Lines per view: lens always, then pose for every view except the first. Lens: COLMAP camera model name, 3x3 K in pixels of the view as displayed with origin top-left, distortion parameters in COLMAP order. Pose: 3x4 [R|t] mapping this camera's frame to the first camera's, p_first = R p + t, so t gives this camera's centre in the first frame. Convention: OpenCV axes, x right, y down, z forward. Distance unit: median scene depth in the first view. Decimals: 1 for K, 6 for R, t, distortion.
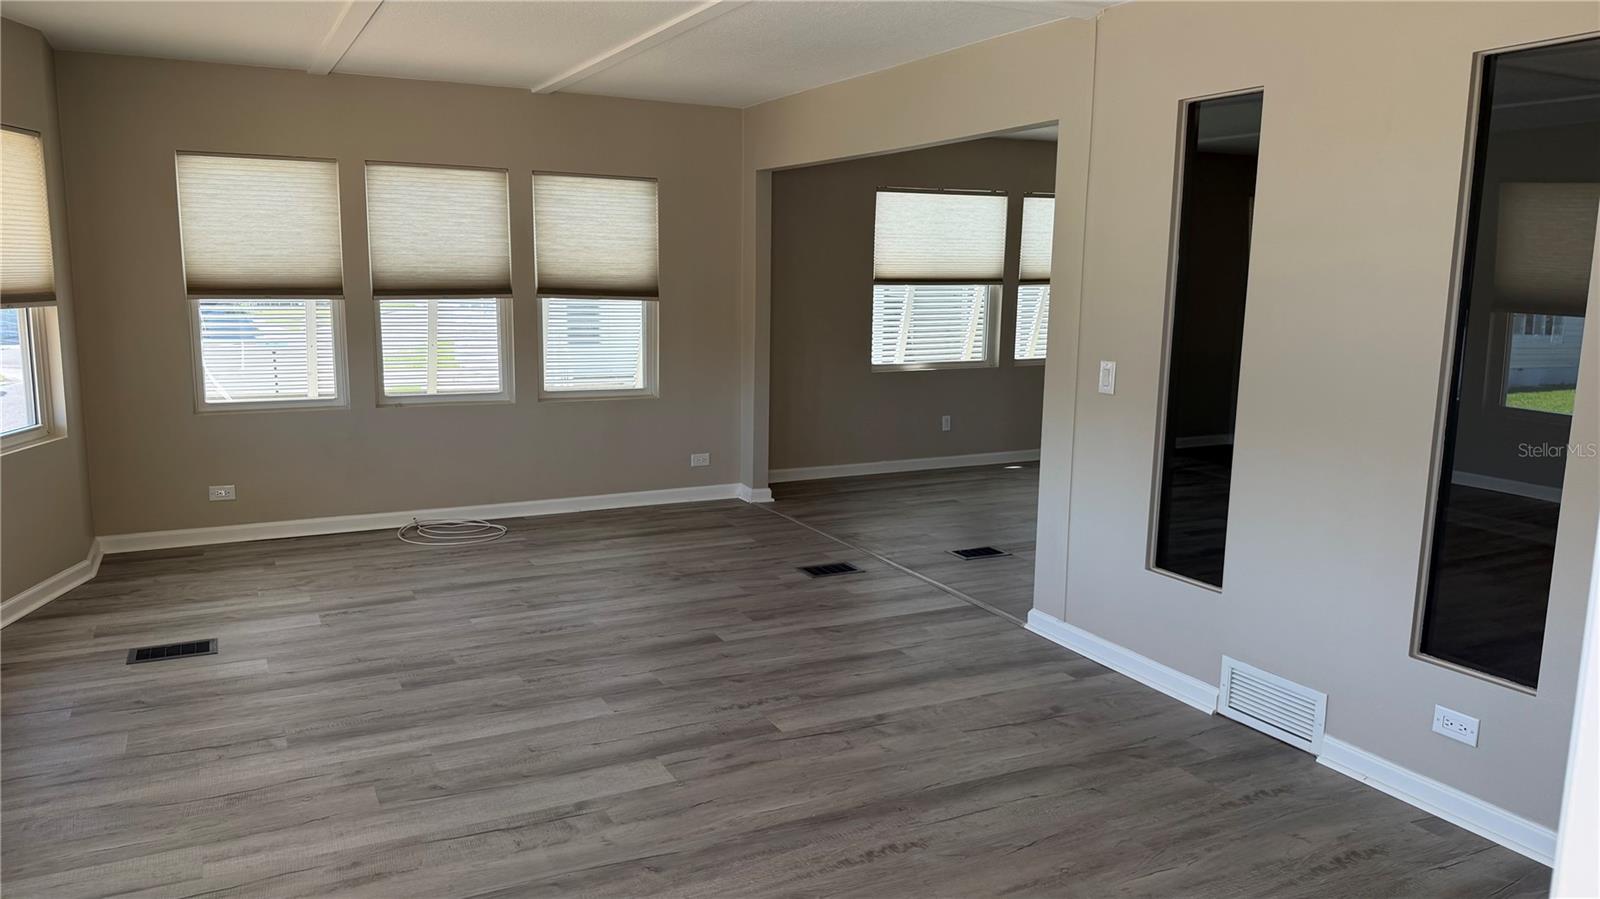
lens RADIAL K [[1122.5, 0, 786.8], [0, 1122.5, 444.3], [0, 0, 1]] dist [0.143741, -0.257017]
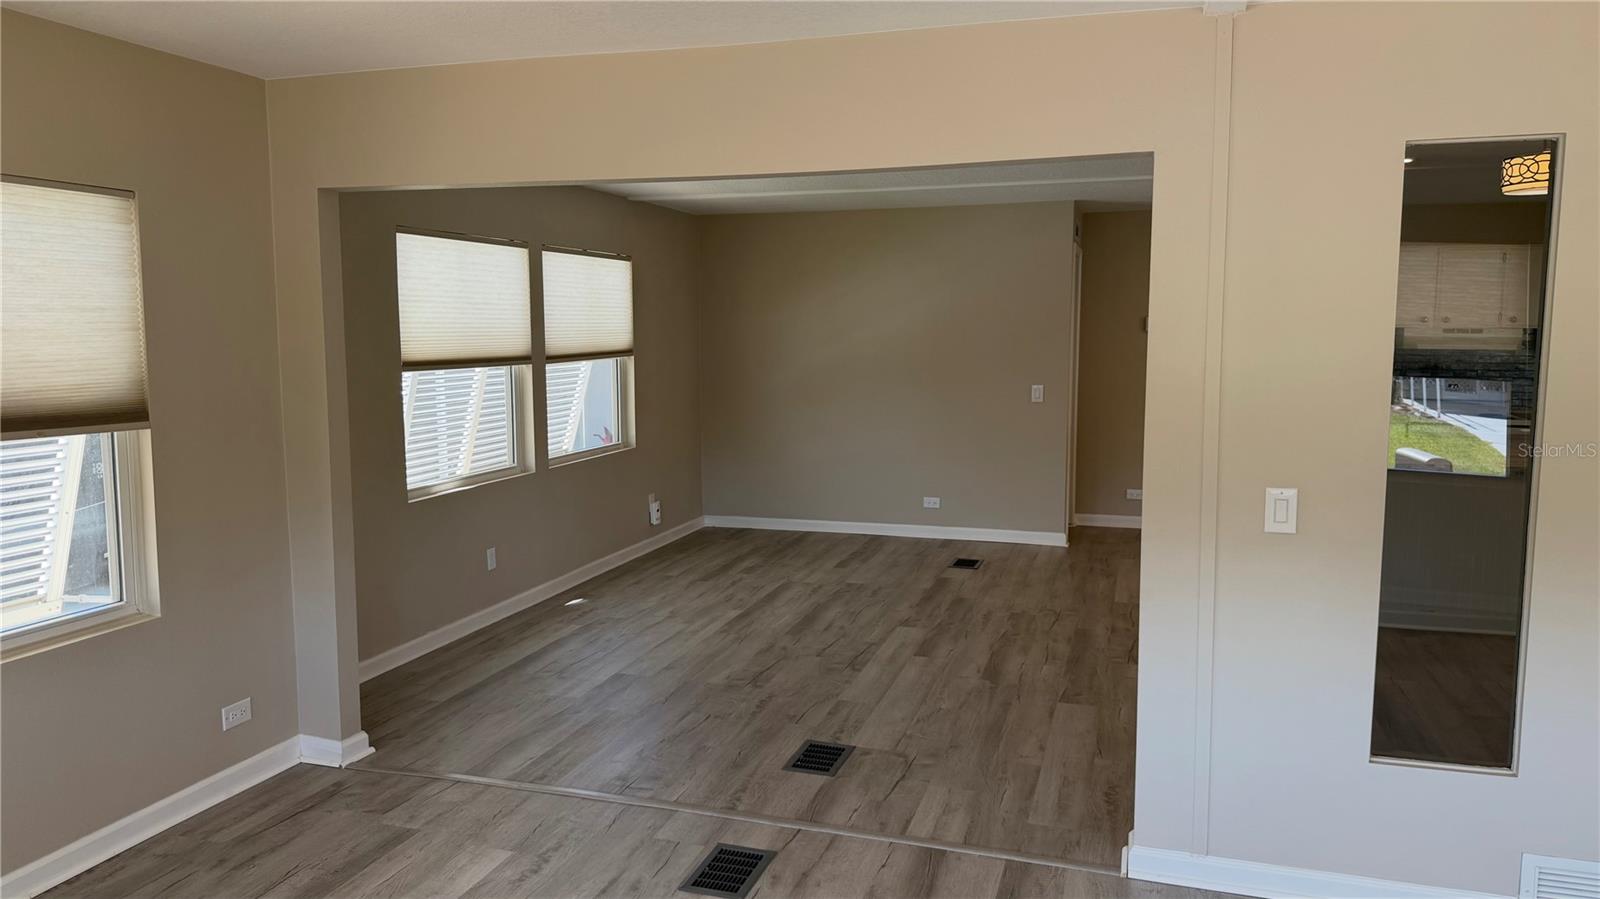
lens RADIAL K [[1110.4, 0, 800.0], [0, 1110.4, 449.5], [0, 0, 1]] dist [0.146127, -0.239151]
pose [[0.698035, -0.093054, 0.709992, -0.415026], [0.120777, 0.992615, 0.011353, -0.135017], [-0.705805, 0.077826, 0.704118, 0.666347]]
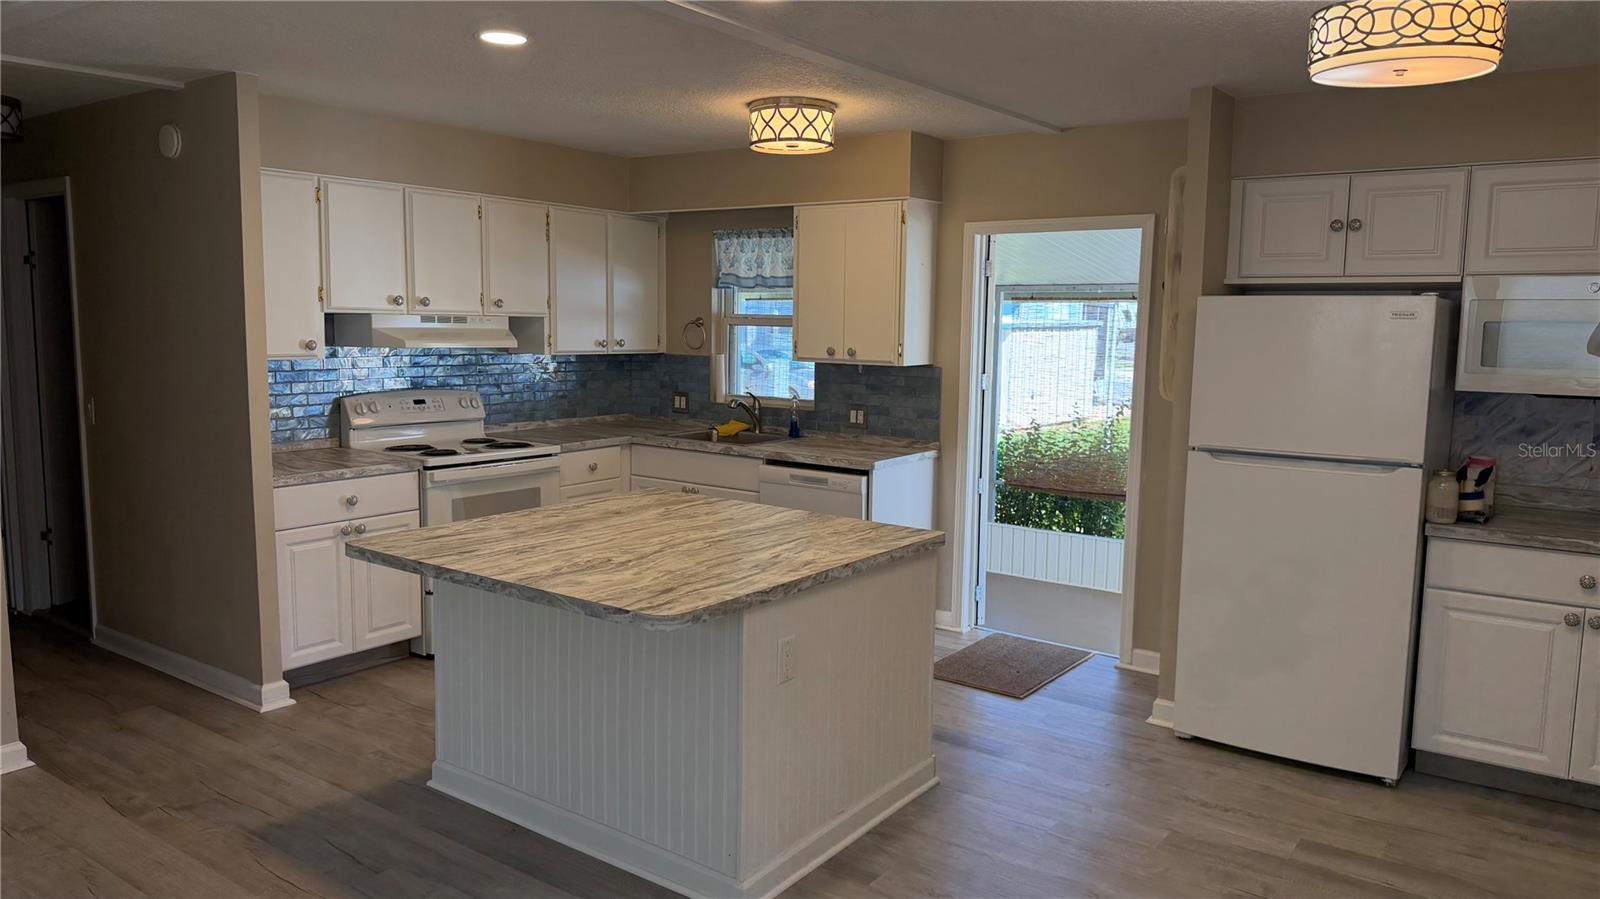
lens RADIAL K [[1127.9, 0, 799.5], [0, 1127.9, 454.3], [0, 0, 1]] dist [0.130262, -0.227289]
pose [[-0.449250, -0.130194, 0.883868, 0.377913], [0.119366, 0.971708, 0.203804, -0.237175], [-0.885396, 0.197063, -0.420999, 1.387112]]
